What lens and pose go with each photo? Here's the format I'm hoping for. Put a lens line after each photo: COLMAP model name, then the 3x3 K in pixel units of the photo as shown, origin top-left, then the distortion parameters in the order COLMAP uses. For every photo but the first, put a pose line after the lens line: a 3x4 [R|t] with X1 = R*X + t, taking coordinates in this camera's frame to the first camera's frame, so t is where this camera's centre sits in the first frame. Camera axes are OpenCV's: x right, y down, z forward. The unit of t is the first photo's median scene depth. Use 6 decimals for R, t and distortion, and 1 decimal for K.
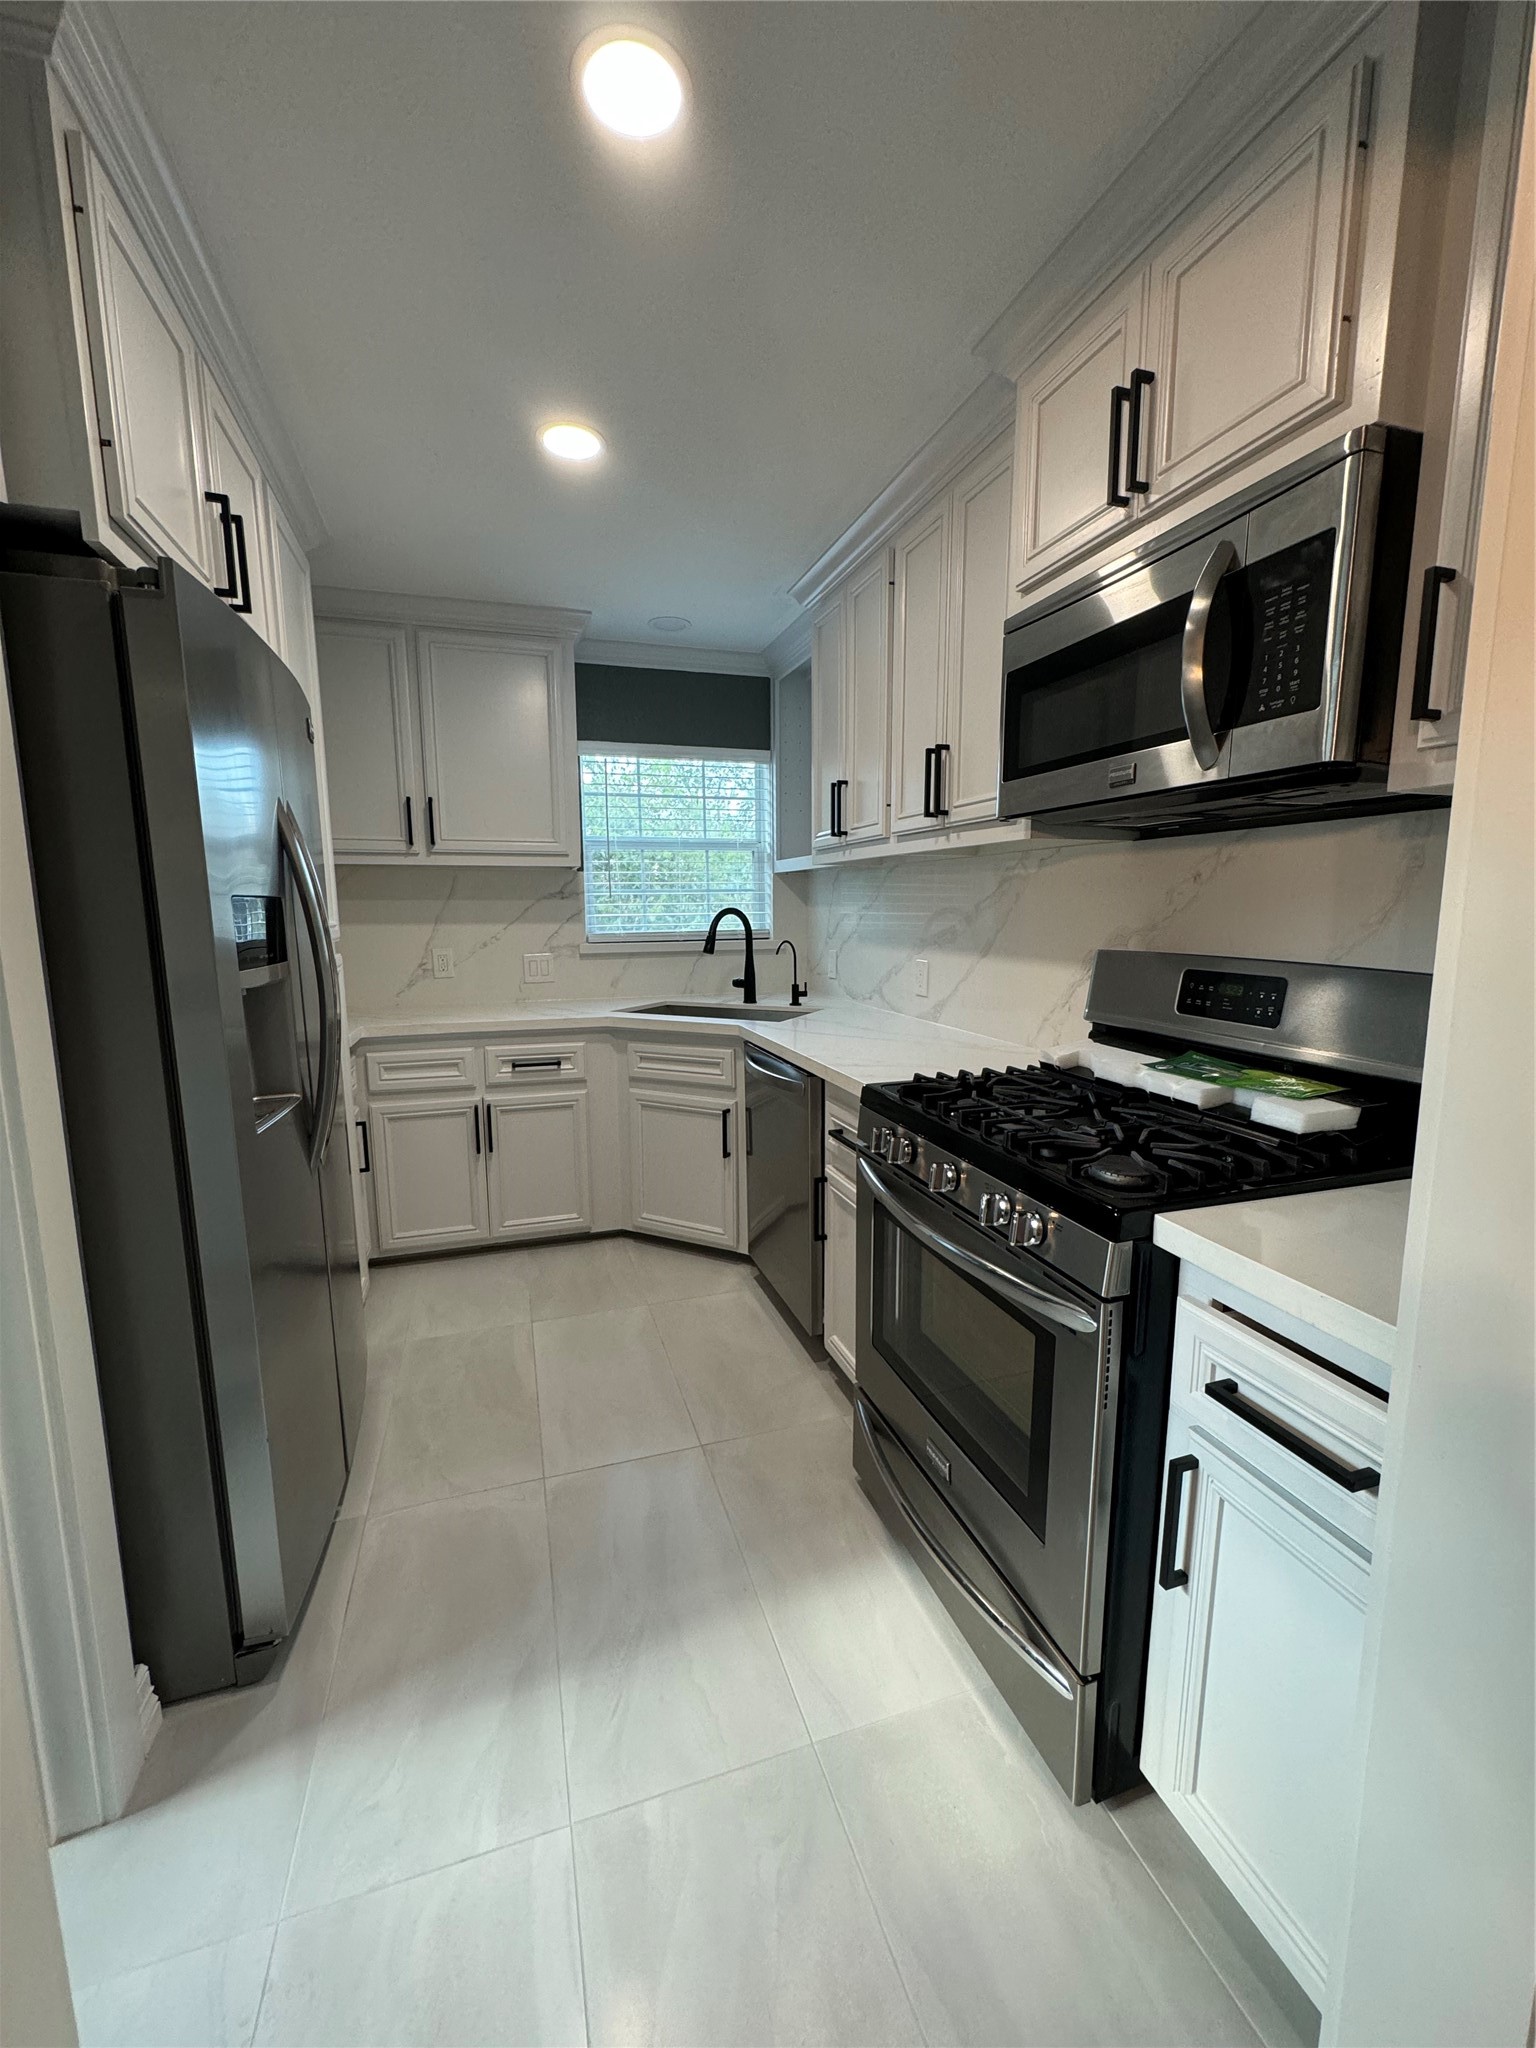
lens RADIAL K [[827.5, 0, 768.0], [0, 827.5, 1024.0], [0, 0, 1]] dist [-0.001242, 0.000453]
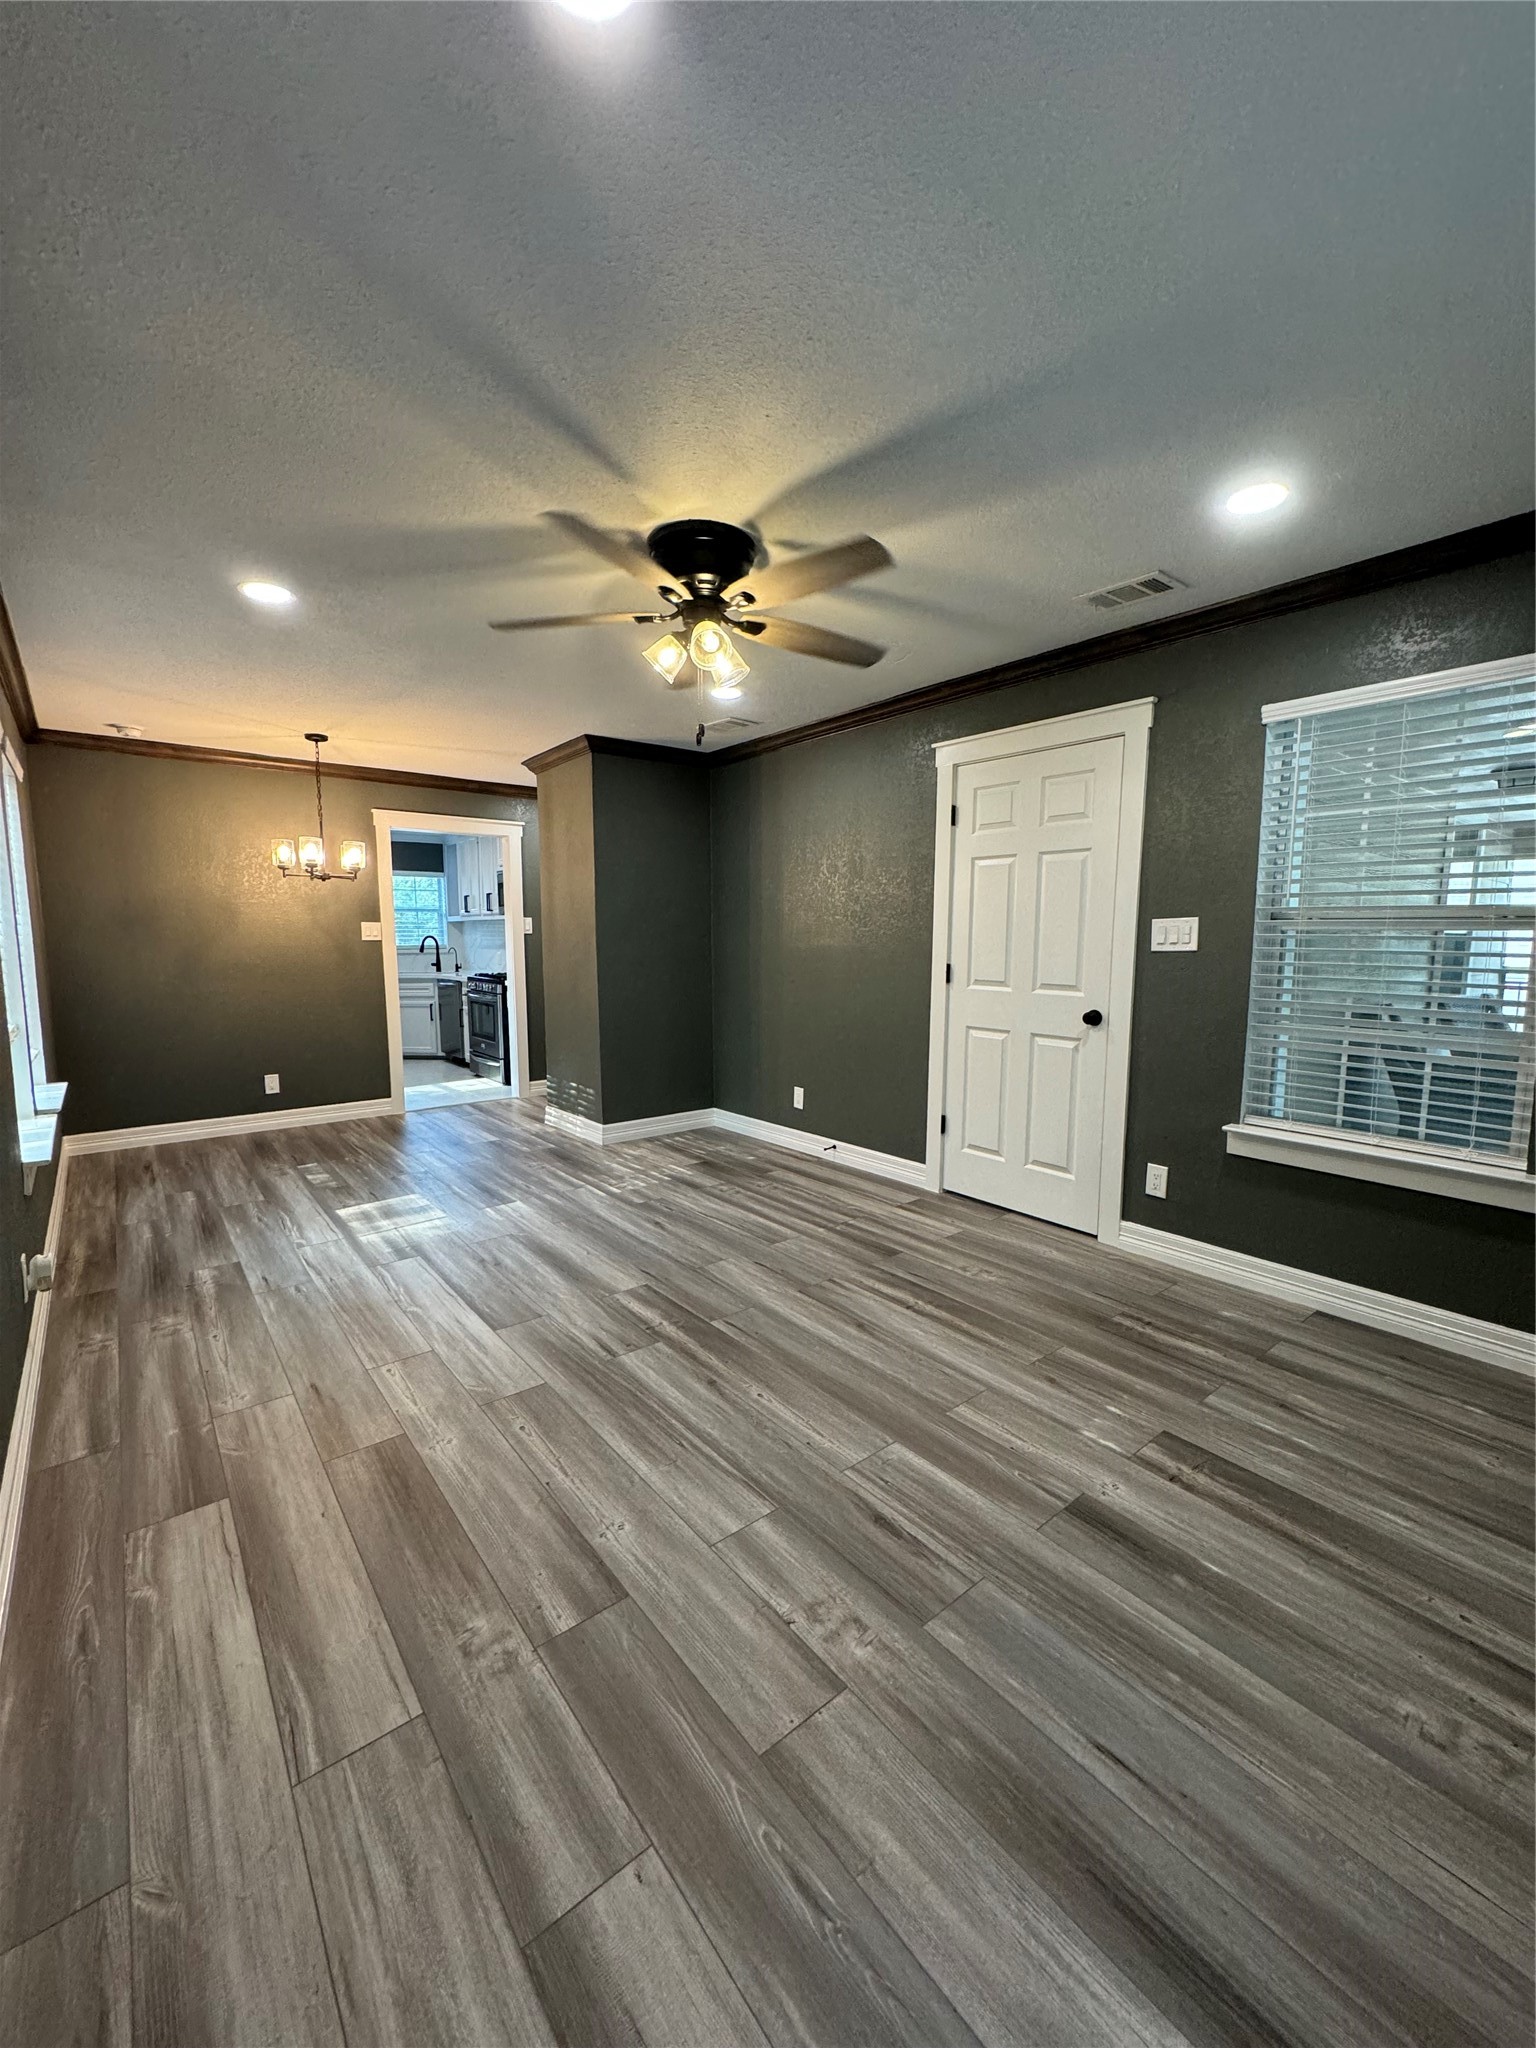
lens RADIAL K [[823.7, 0, 763.8], [0, 823.7, 1019.6], [0, 0, 1]] dist [-0.000250, 0.000768]
pose [[0.936046, -0.031060, 0.350504, 0.023235], [0.042295, 0.998806, -0.024444, 0.238517], [-0.349326, 0.037705, 0.936242, -1.843300]]
